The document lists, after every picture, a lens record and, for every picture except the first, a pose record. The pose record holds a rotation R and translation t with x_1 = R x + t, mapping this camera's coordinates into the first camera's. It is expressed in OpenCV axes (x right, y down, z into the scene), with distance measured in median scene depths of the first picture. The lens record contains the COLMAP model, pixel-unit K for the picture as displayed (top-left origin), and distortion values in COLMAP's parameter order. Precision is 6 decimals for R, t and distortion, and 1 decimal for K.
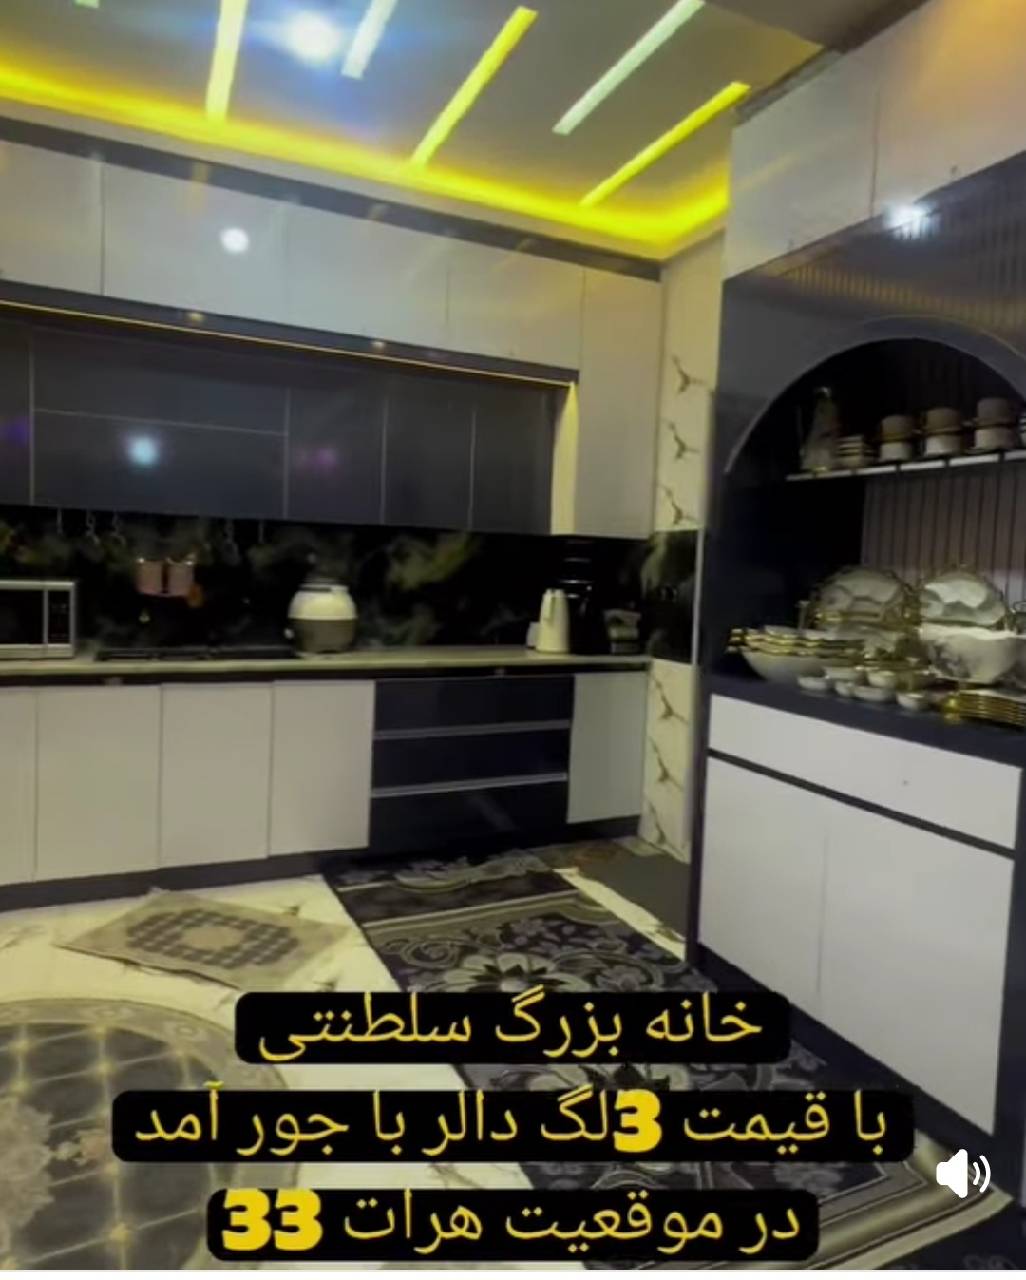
lens RADIAL K [[861.4, 0, 508.7], [0, 861.4, 617.1], [0, 0, 1]] dist [0.017272, -0.001451]
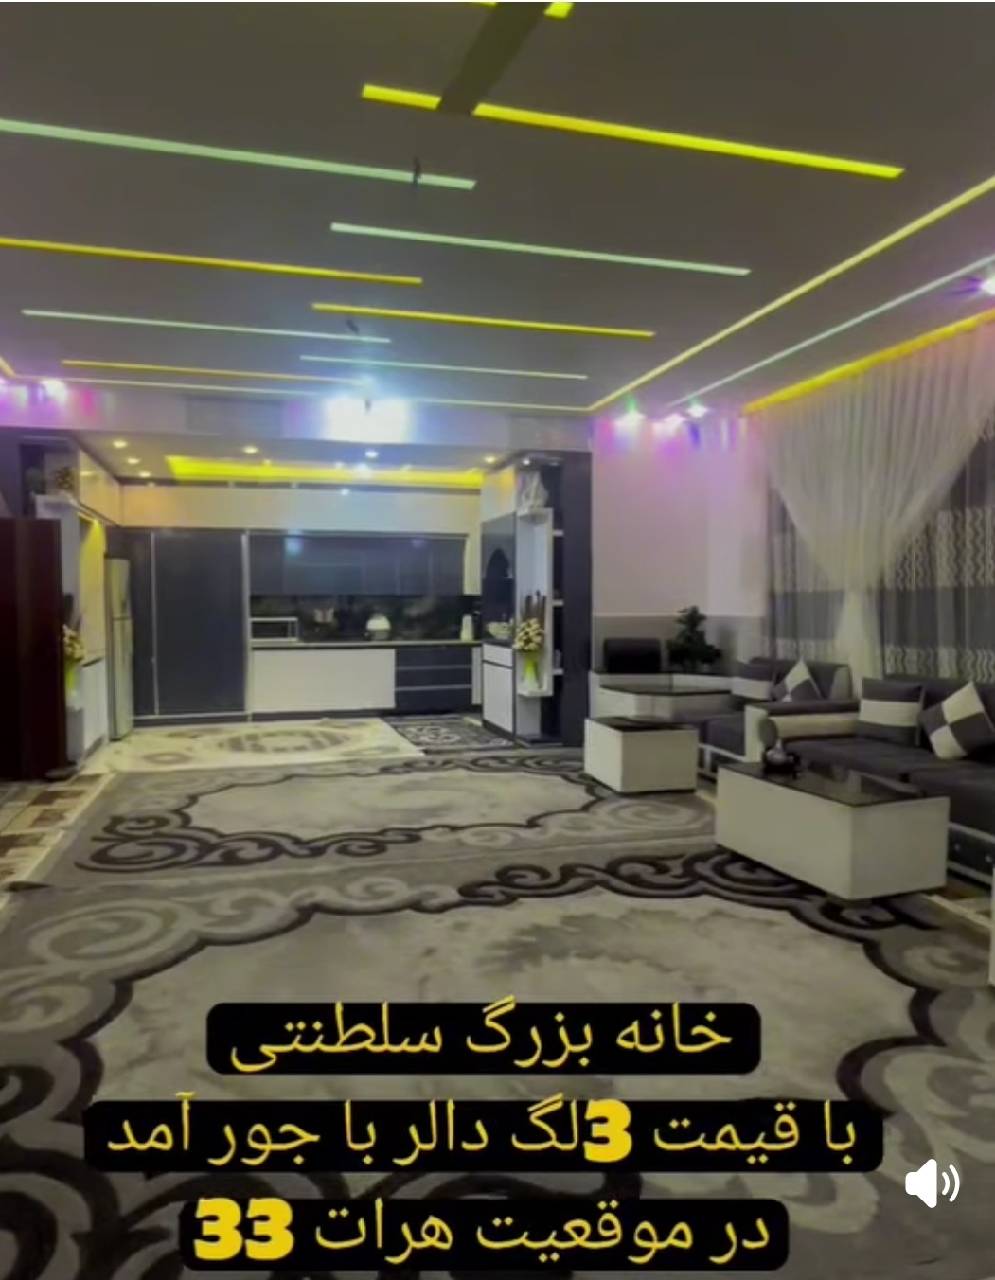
lens RADIAL K [[885.2, 0, 497.5], [0, 885.2, 640.0], [0, 0, 1]] dist [-0.000638, -0.000350]
pose [[0.987434, -0.034857, -0.154137, 0.637845], [0.030955, 0.999138, -0.027647, 0.135949], [0.154968, 0.022528, 0.987663, -1.859194]]
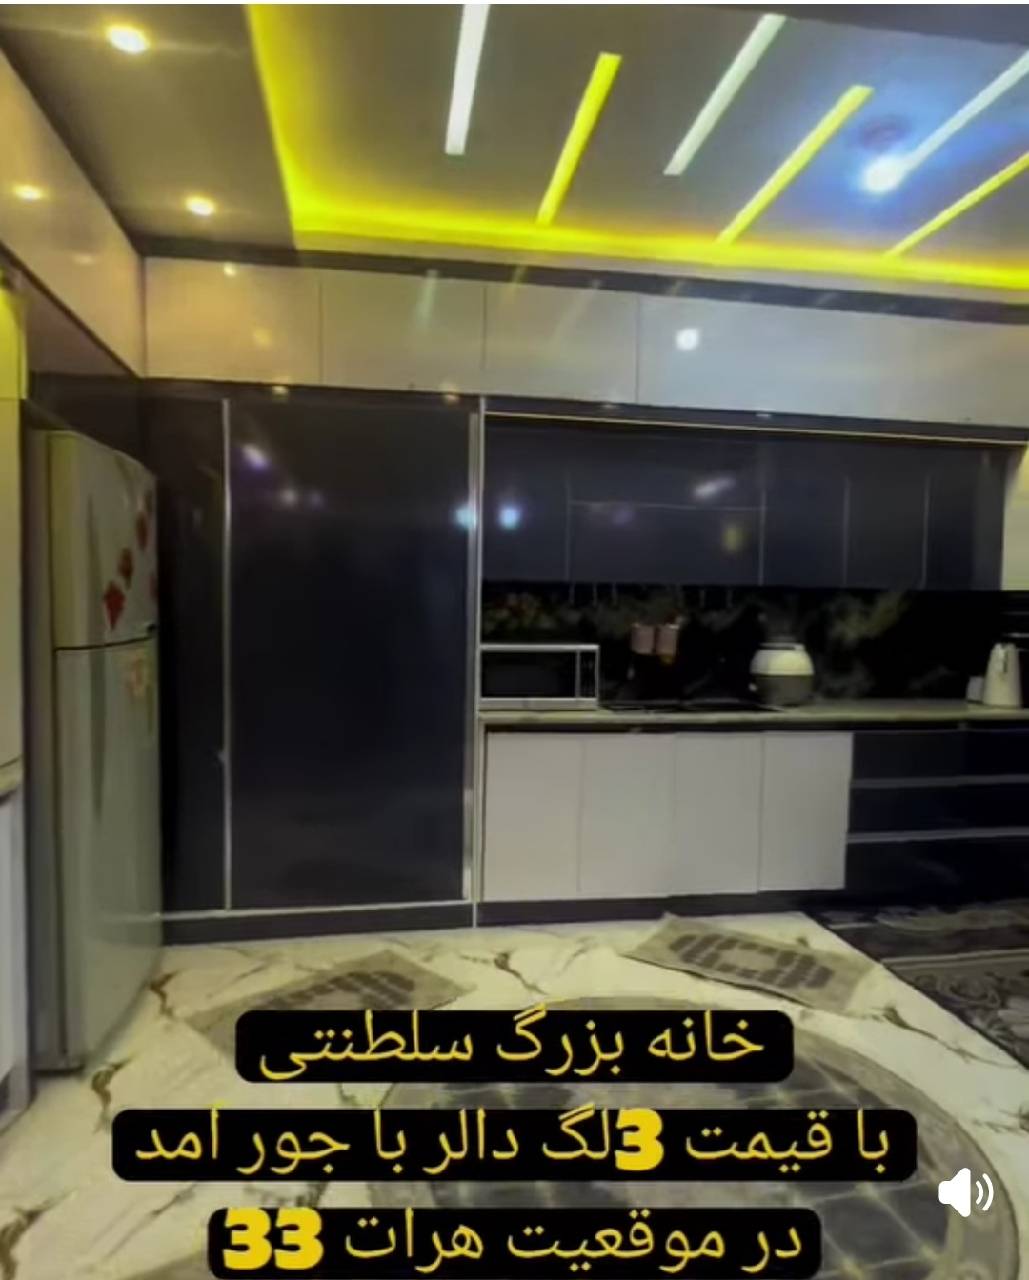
lens RADIAL K [[846.9, 0, 514.5], [0, 846.9, 640.0], [0, 0, 1]] dist [-0.006149, -0.001636]
pose [[0.964566, -0.016713, -0.263311, -0.280353], [0.007141, 0.999280, -0.037269, -0.004462], [0.263744, 0.034068, 0.963991, -0.124936]]
